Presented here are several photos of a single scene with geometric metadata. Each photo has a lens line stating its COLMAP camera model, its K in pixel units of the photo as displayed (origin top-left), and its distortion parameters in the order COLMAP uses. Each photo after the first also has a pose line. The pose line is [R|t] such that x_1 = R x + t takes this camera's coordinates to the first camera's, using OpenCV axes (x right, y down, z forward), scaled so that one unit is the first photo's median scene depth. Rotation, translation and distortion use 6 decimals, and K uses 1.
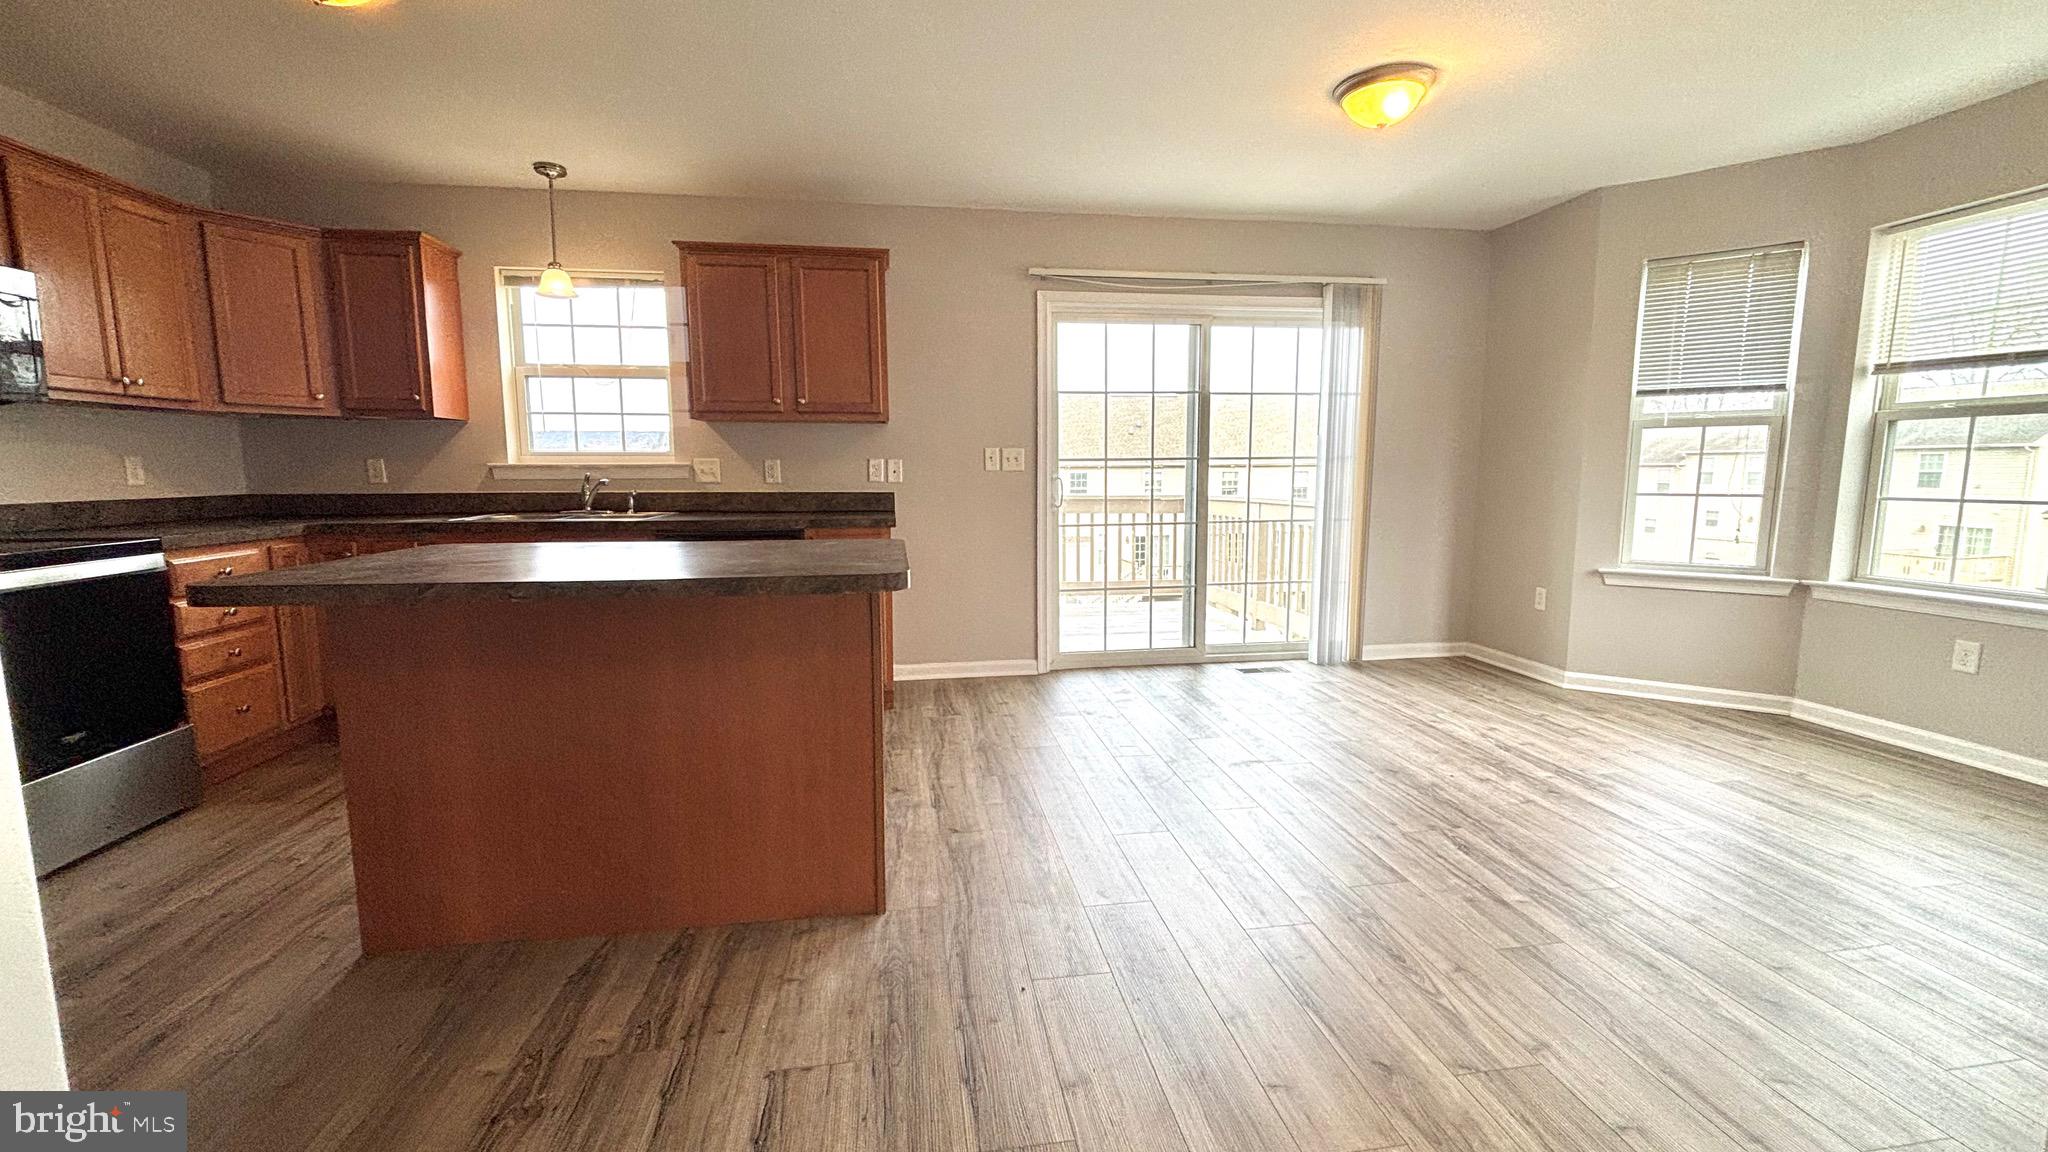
lens RADIAL K [[817.8, 0, 1023.5], [0, 817.8, 566.6], [0, 0, 1]] dist [0.000345, 0.000686]
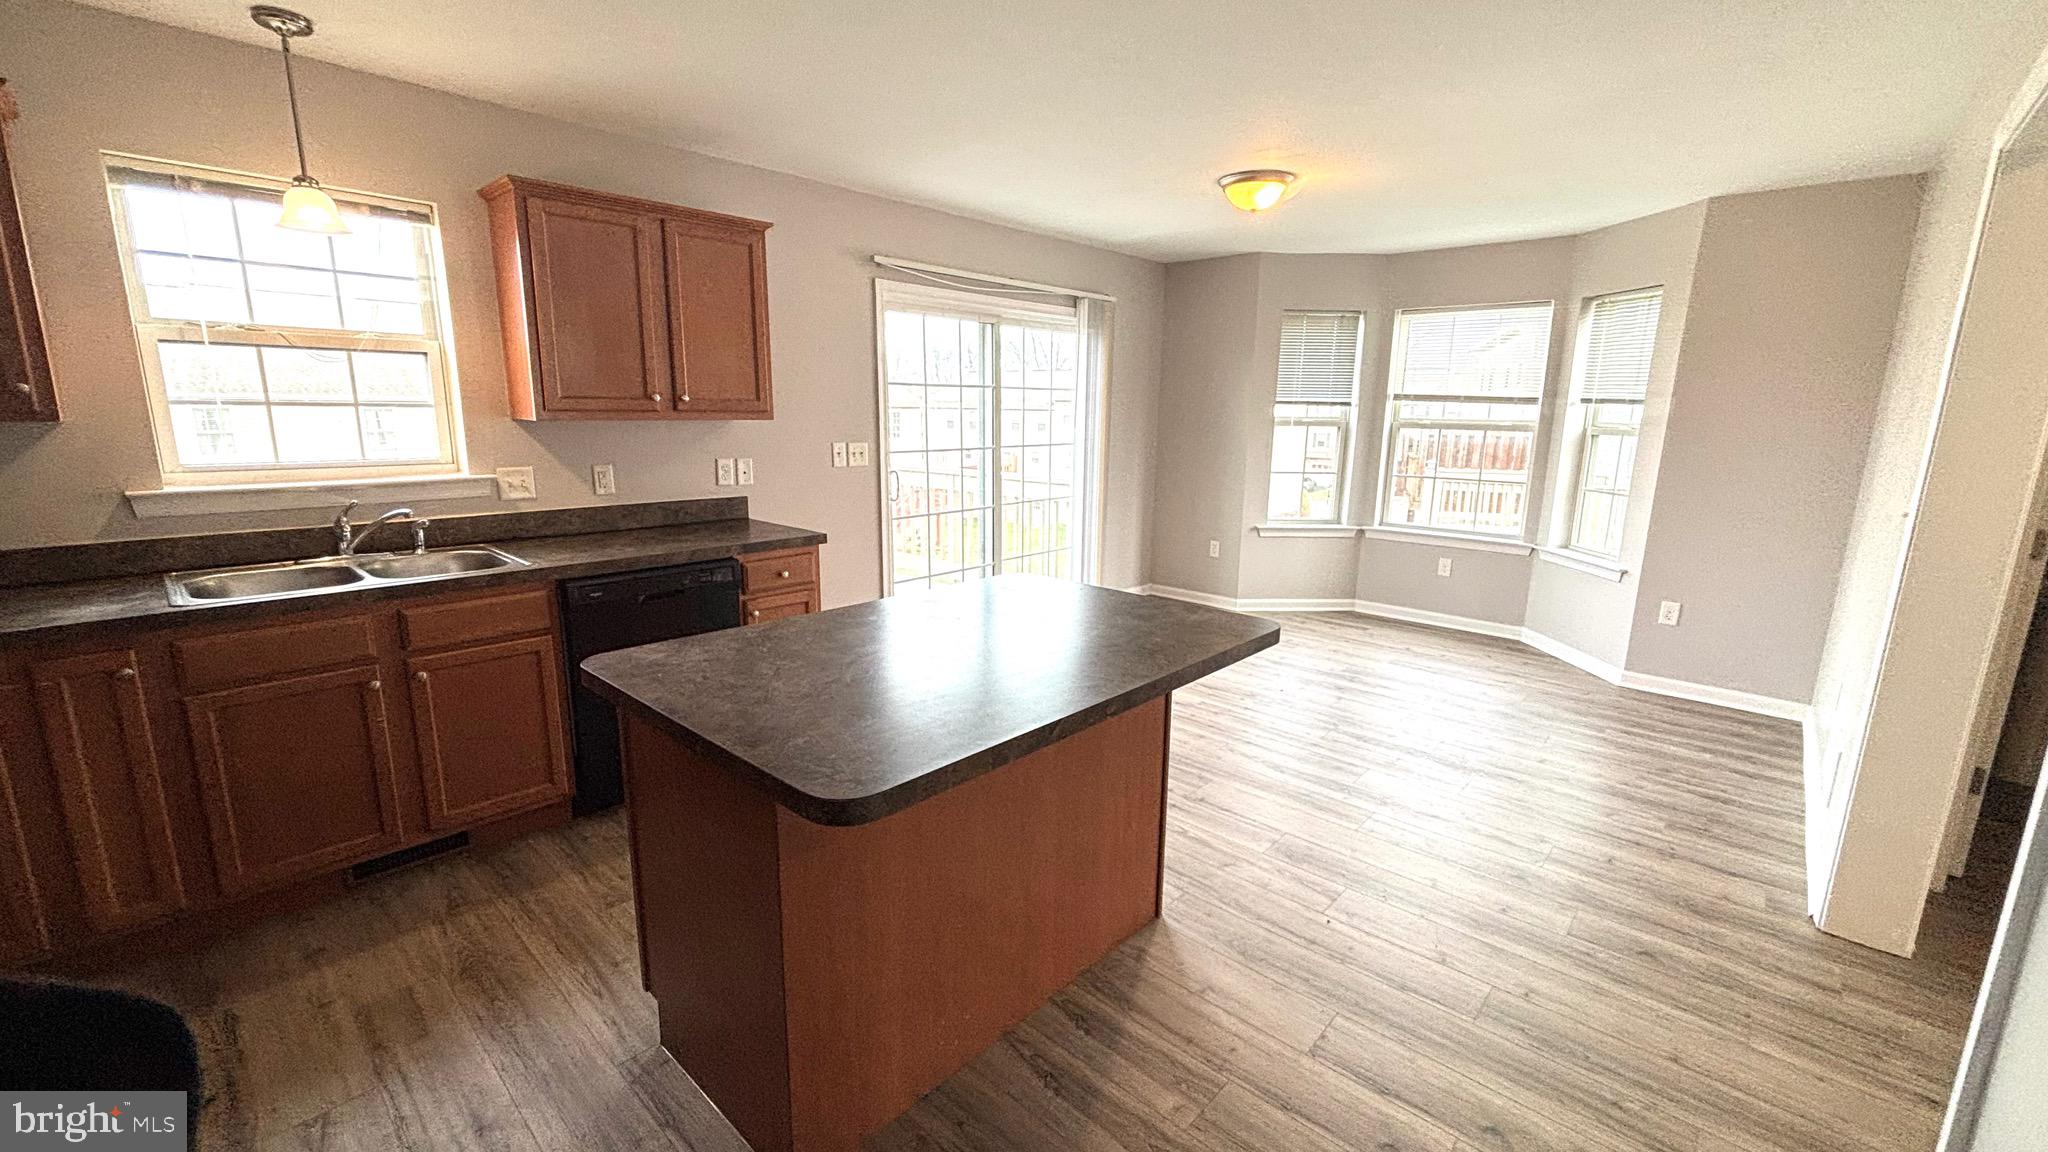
lens RADIAL K [[817.8, 0, 1019.6], [0, 817.8, 565.6], [0, 0, 1]] dist [0.000345, 0.000686]
pose [[0.785329, -0.105089, 0.610094, -0.526284], [0.057902, 0.993636, 0.096621, -0.095225], [-0.616365, -0.040554, 0.786416, 0.139562]]
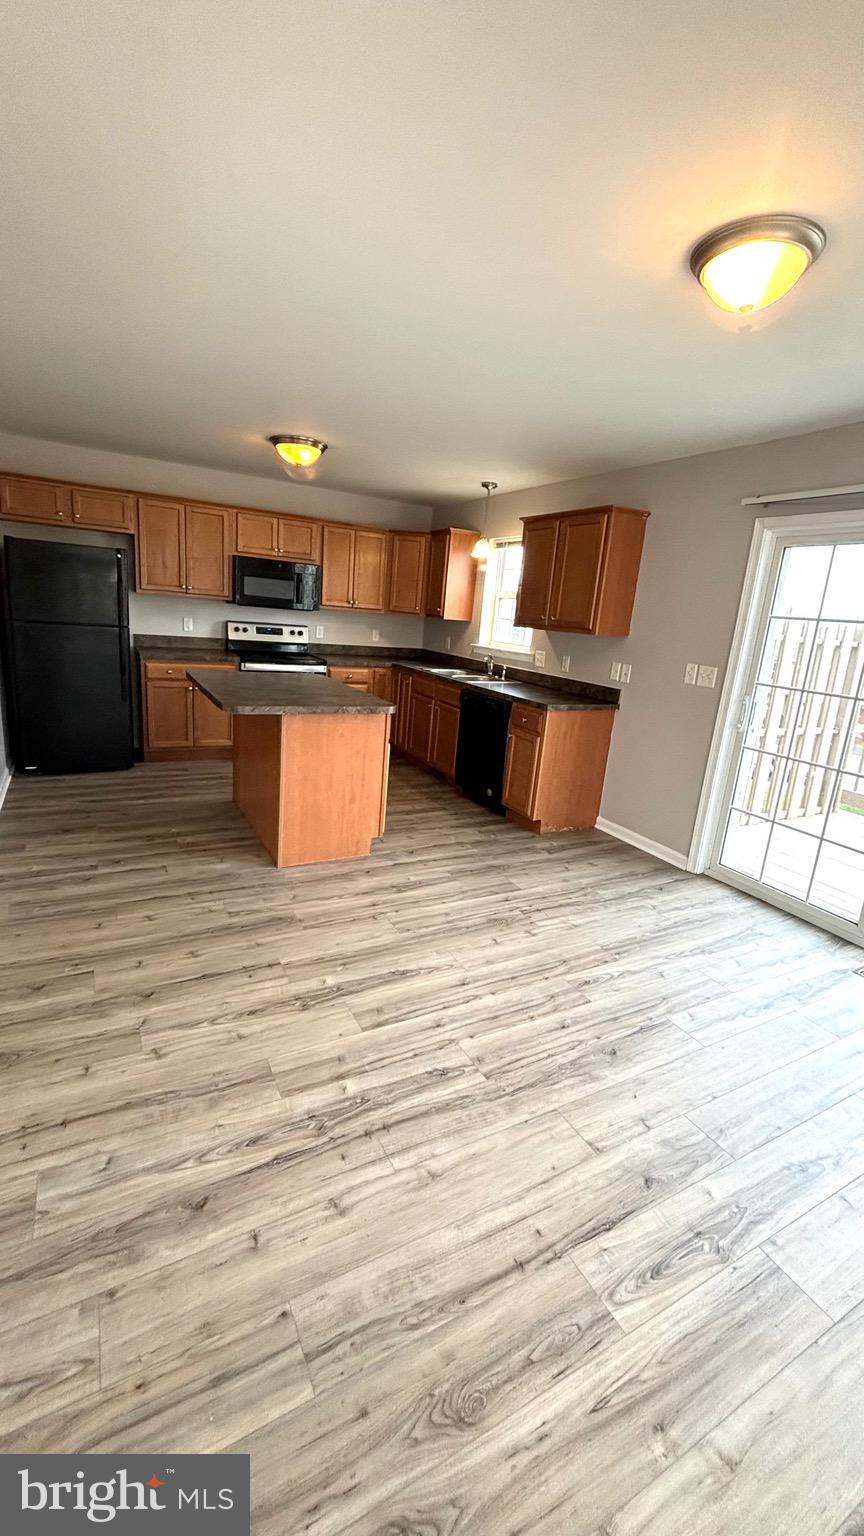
lens RADIAL K [[613.3, 0, 432.6], [0, 613.3, 766.4], [0, 0, 1]] dist [0.000345, 0.000686]
pose [[0.335456, 0.259740, -0.905541, 0.733830], [-0.193764, 0.959711, 0.203498, -0.127703], [0.921914, 0.107197, 0.372268, 0.412976]]
